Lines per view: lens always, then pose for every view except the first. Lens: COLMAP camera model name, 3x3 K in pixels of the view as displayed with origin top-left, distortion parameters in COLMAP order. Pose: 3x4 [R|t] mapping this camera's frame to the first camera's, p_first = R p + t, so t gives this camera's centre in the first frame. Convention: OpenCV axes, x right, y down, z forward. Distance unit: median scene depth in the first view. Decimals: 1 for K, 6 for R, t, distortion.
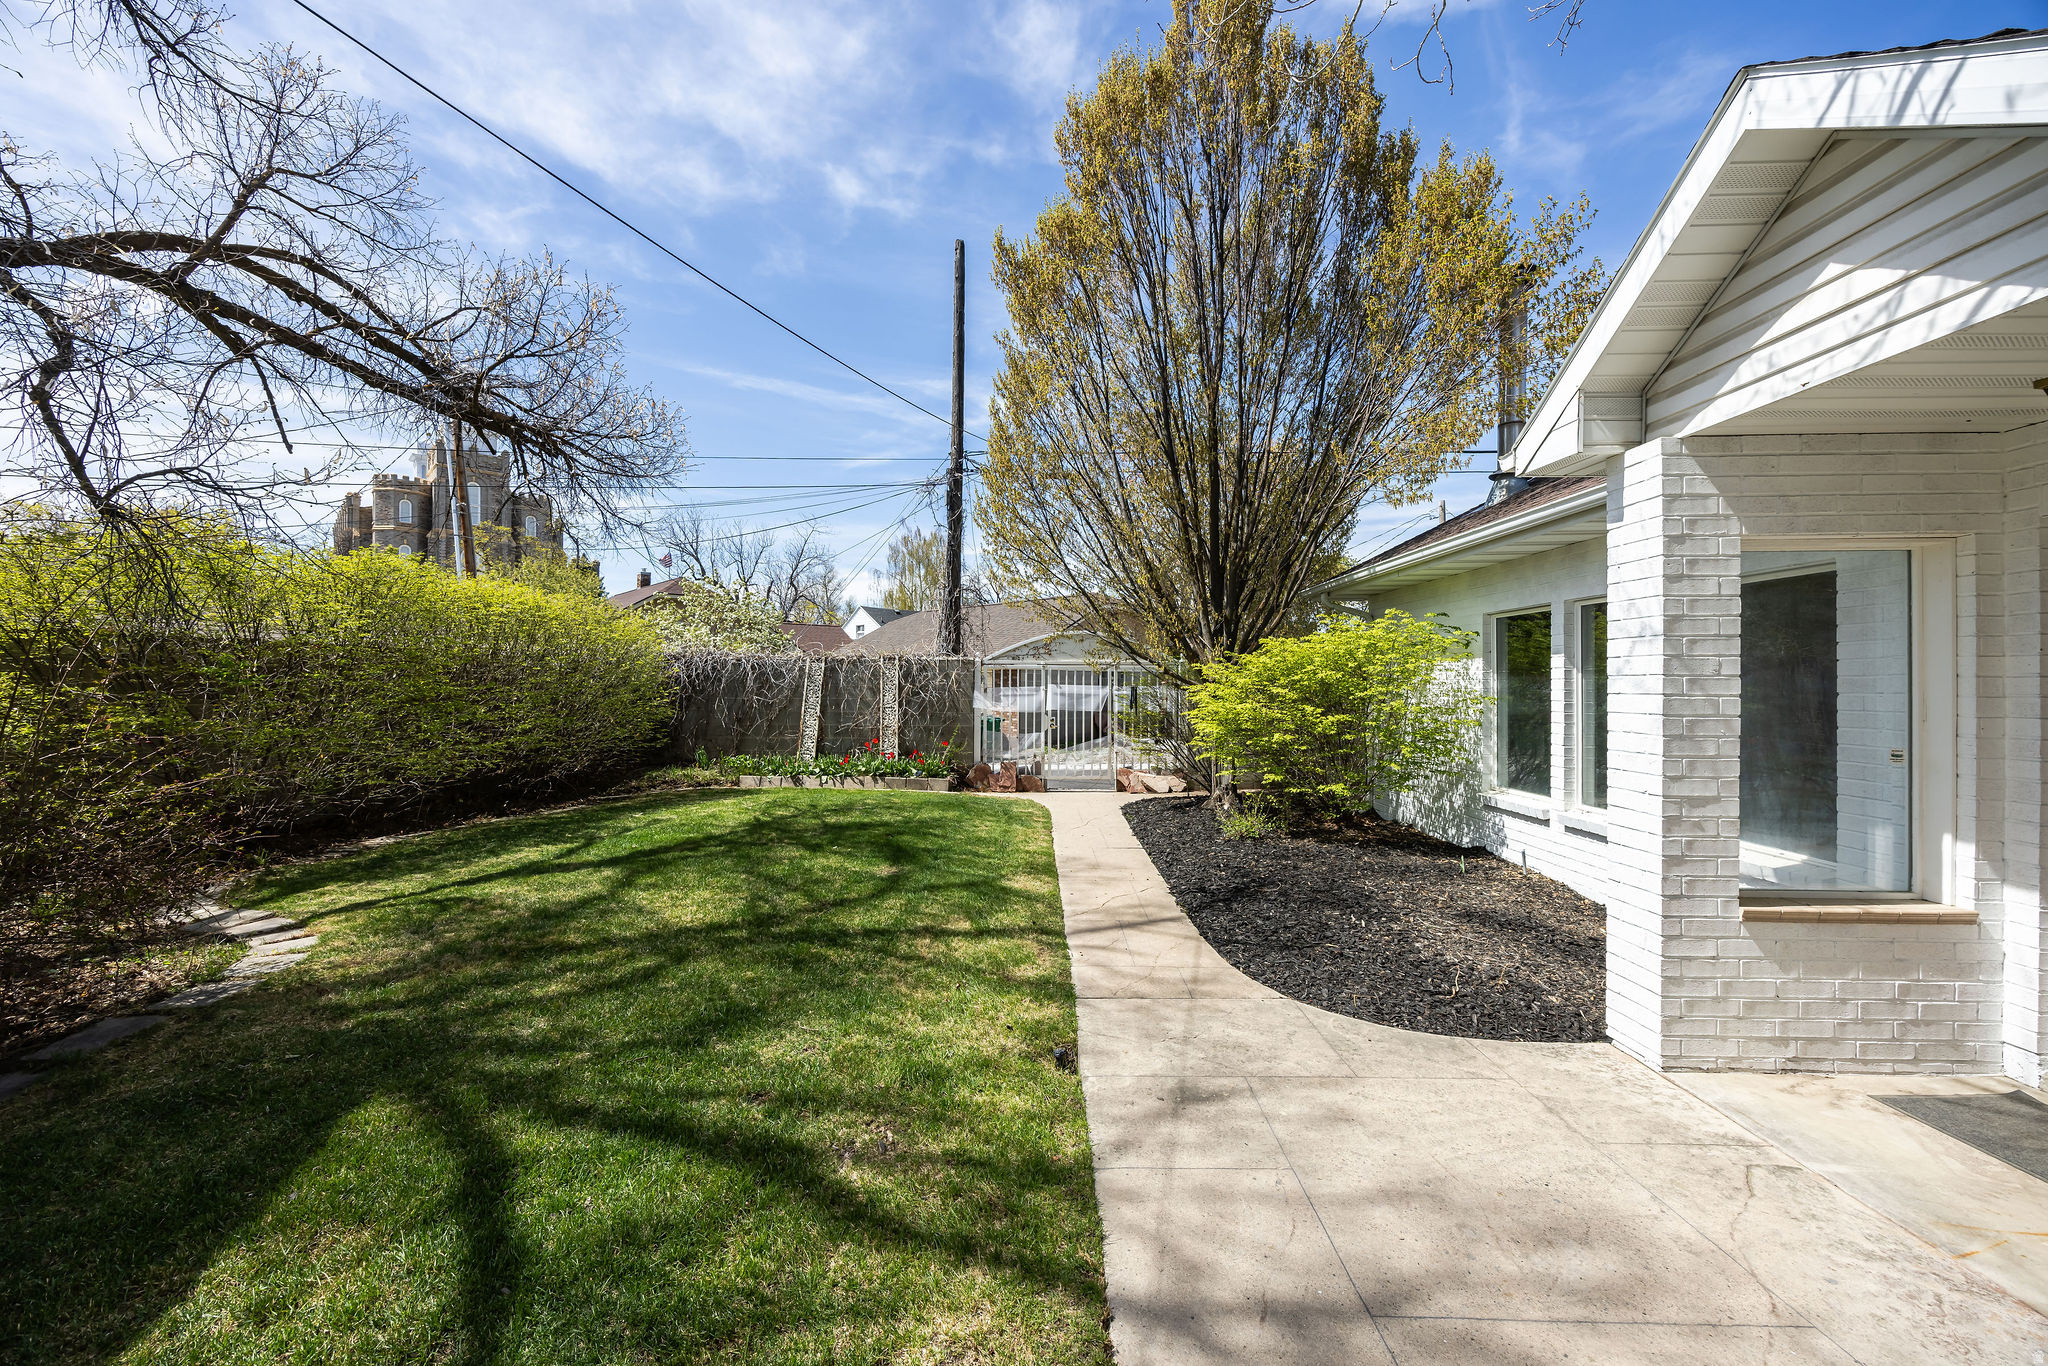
lens RADIAL K [[781.5, 0, 993.1], [0, 781.5, 684.5], [0, 0, 1]] dist [-0.004281, -0.001099]
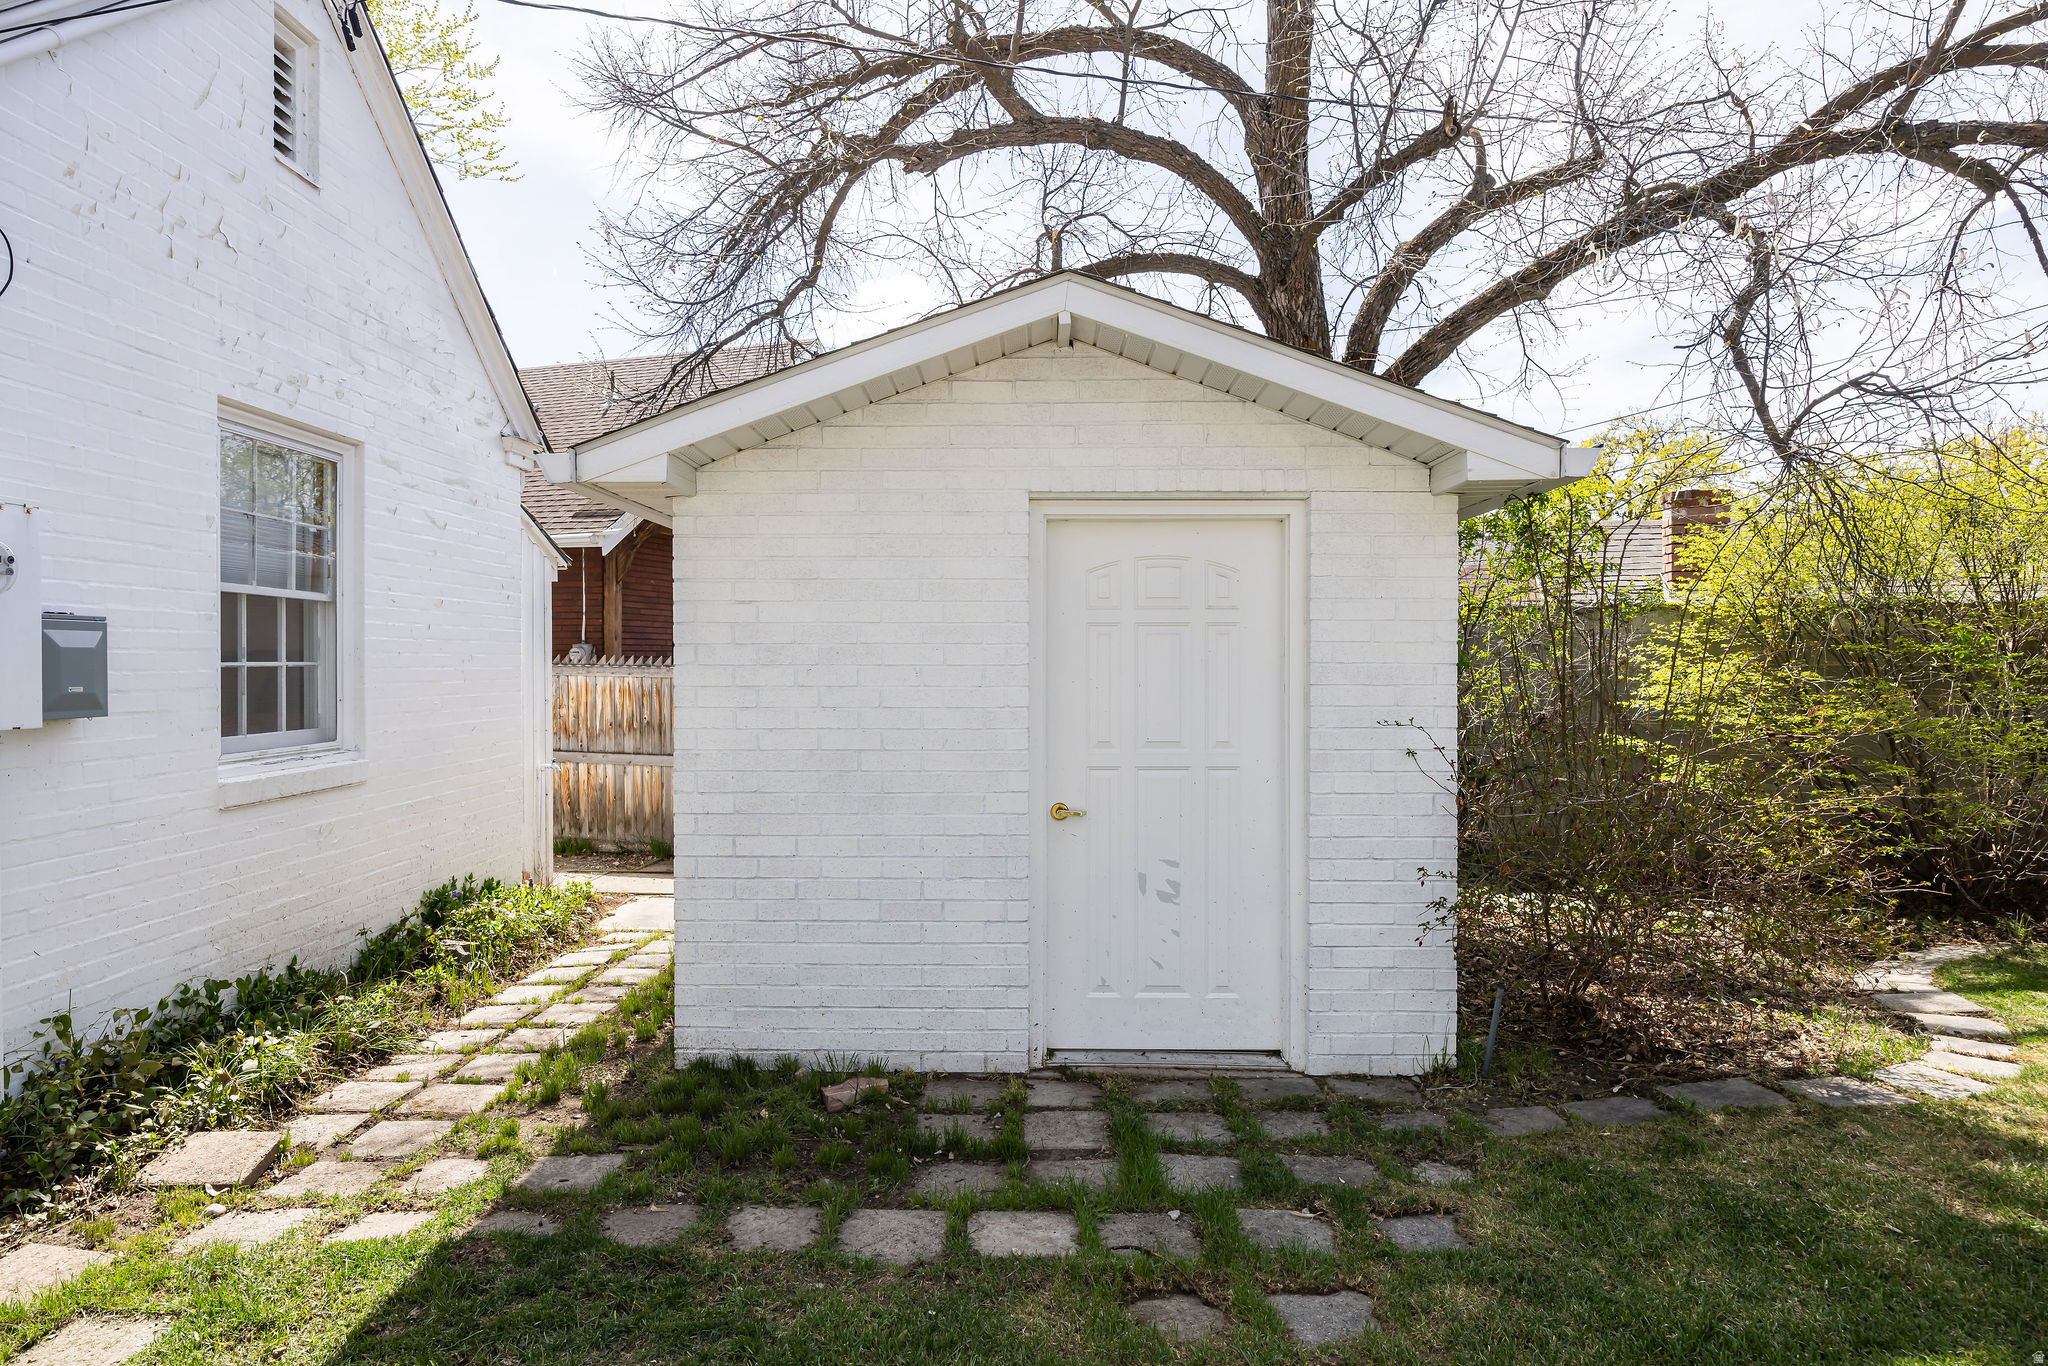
lens RADIAL K [[1174.2, 0, 1022.8], [0, 1174.2, 665.2], [0, 0, 1]] dist [-0.007312, -0.001978]
pose [[0.044311, 0.000885, -0.999017, 0.036656], [-0.001597, 0.999998, 0.000815, -0.001944], [0.999017, 0.001559, 0.044312, 0.124798]]
